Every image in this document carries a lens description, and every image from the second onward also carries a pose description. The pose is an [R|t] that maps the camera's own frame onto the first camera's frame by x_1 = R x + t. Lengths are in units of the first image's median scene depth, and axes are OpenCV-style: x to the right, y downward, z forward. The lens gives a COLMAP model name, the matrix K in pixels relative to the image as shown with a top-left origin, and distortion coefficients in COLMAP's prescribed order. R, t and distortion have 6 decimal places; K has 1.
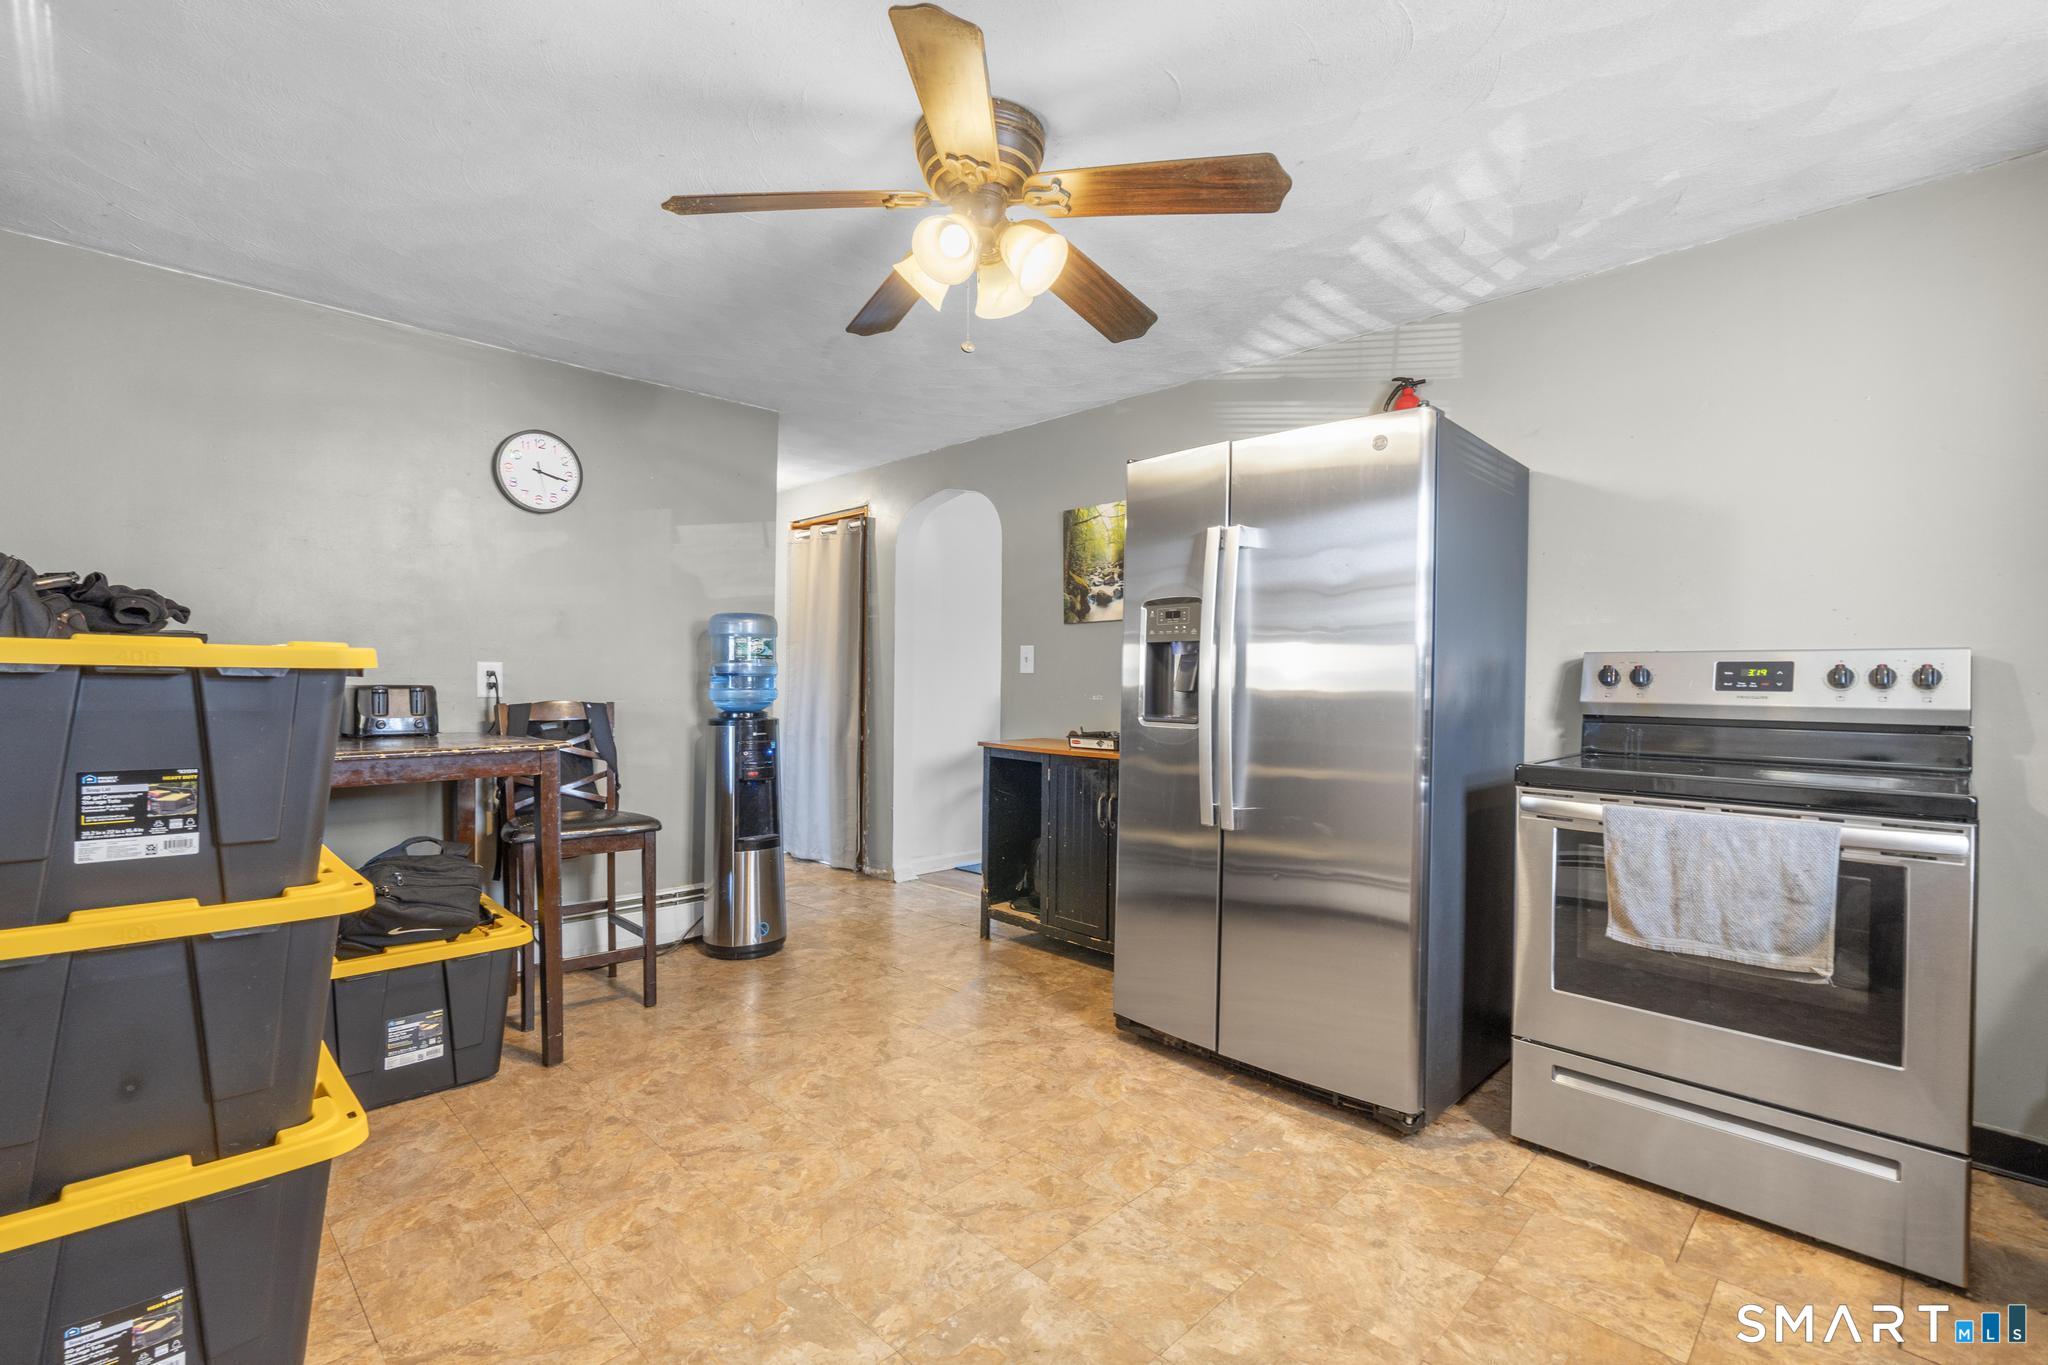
lens RADIAL K [[935.2, 0, 1023.7], [0, 935.2, 686.6], [0, 0, 1]] dist [-0.008065, 0.004007]
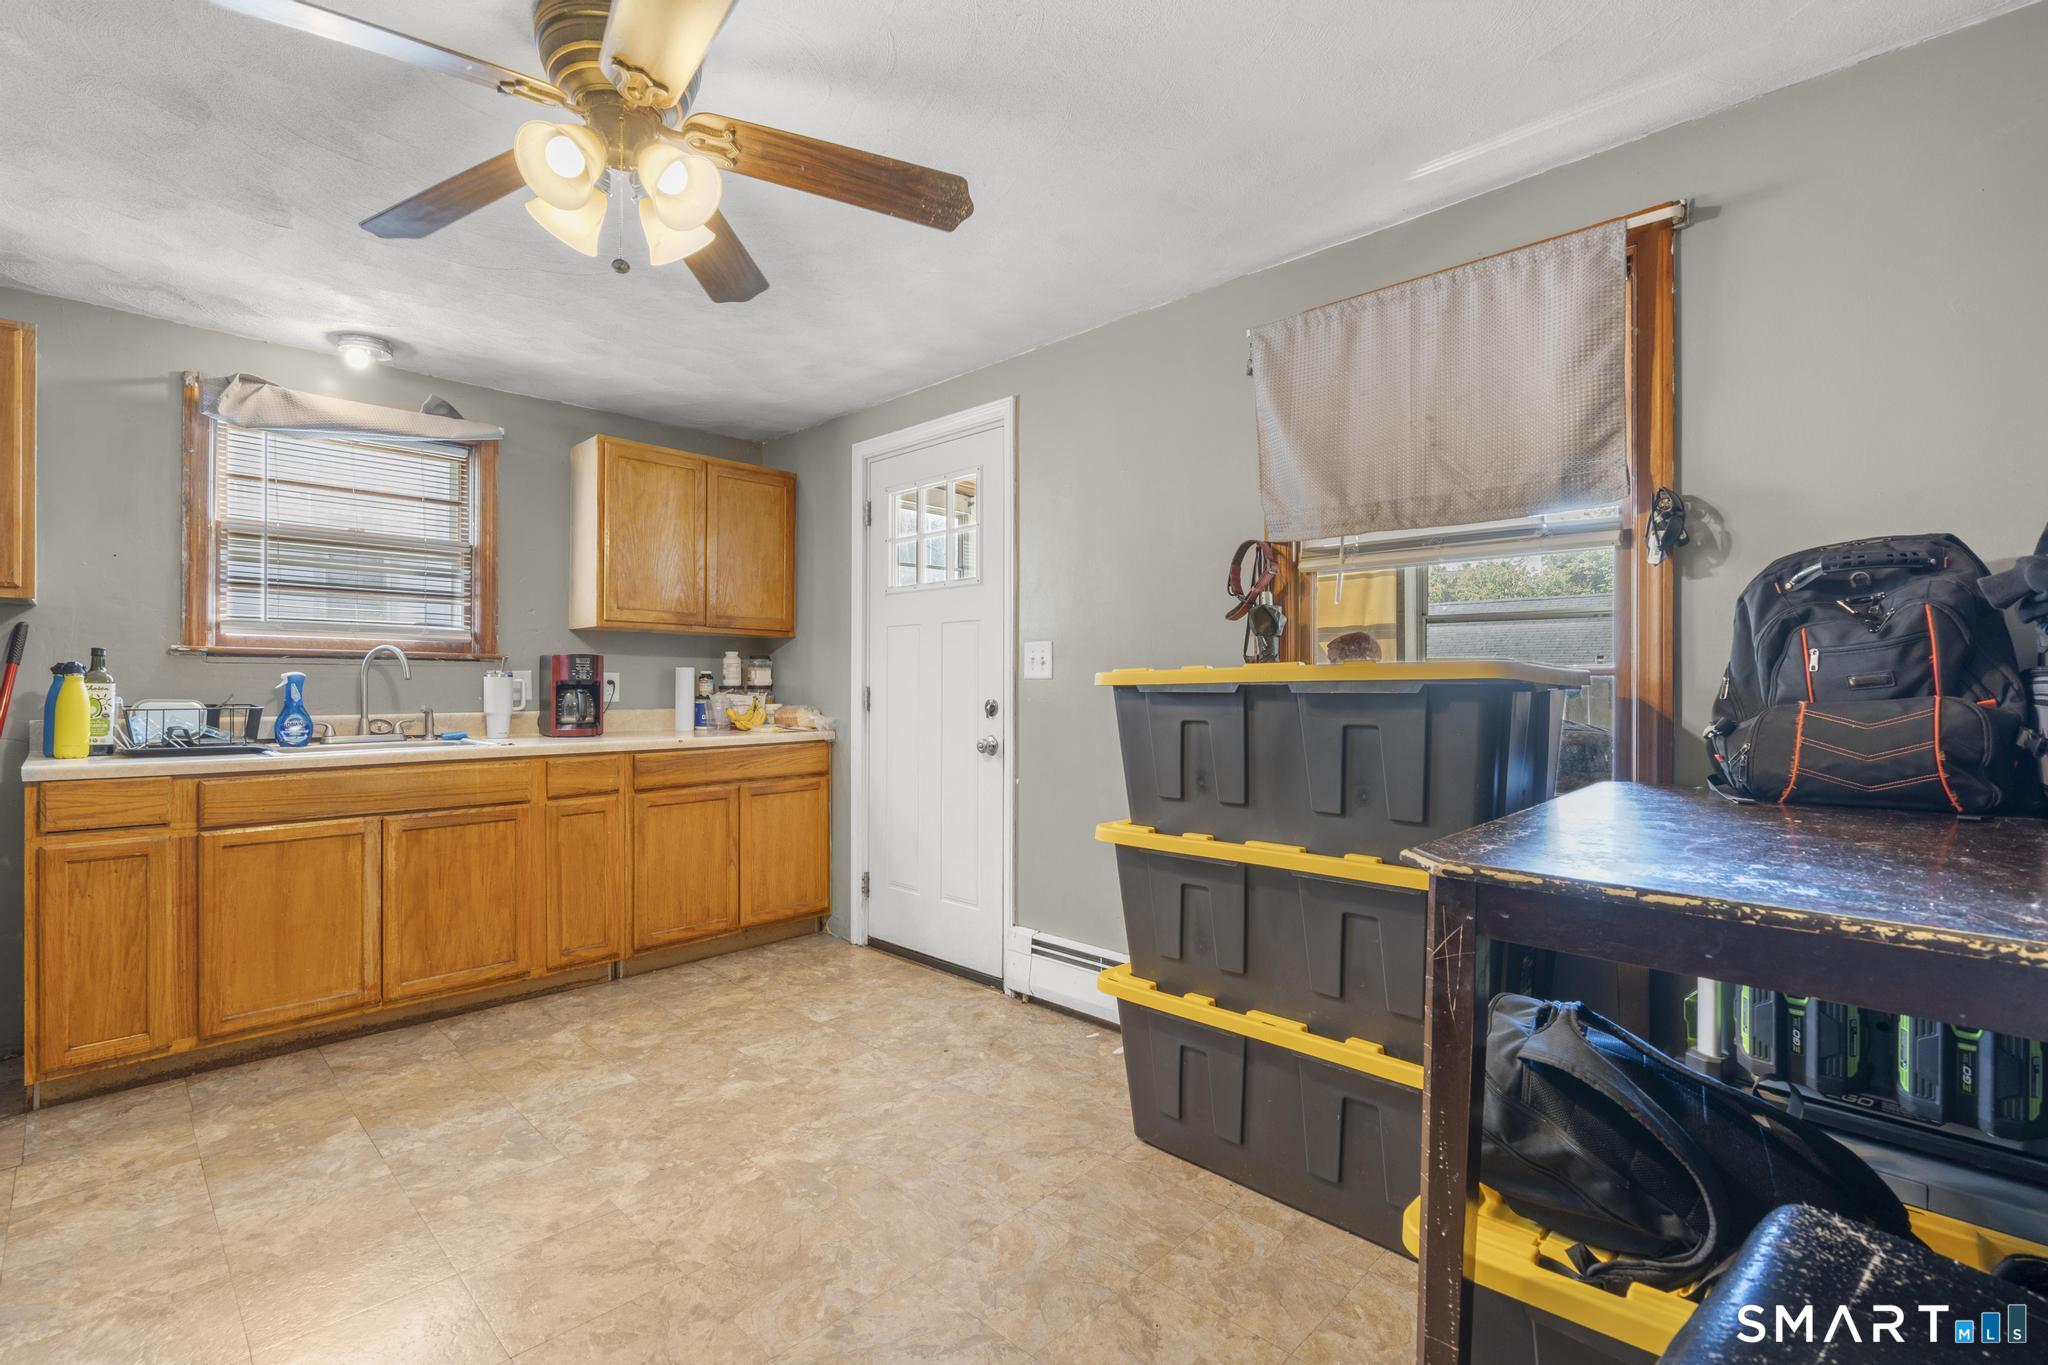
lens RADIAL K [[935.2, 0, 1024.2], [0, 935.2, 683.8], [0, 0, 1]] dist [-0.008065, 0.004007]
pose [[-0.999865, -0.010334, -0.012769, -0.456252], [-0.010463, 0.999894, 0.010119, -0.028739], [0.012663, 0.010251, -0.999867, 2.078157]]
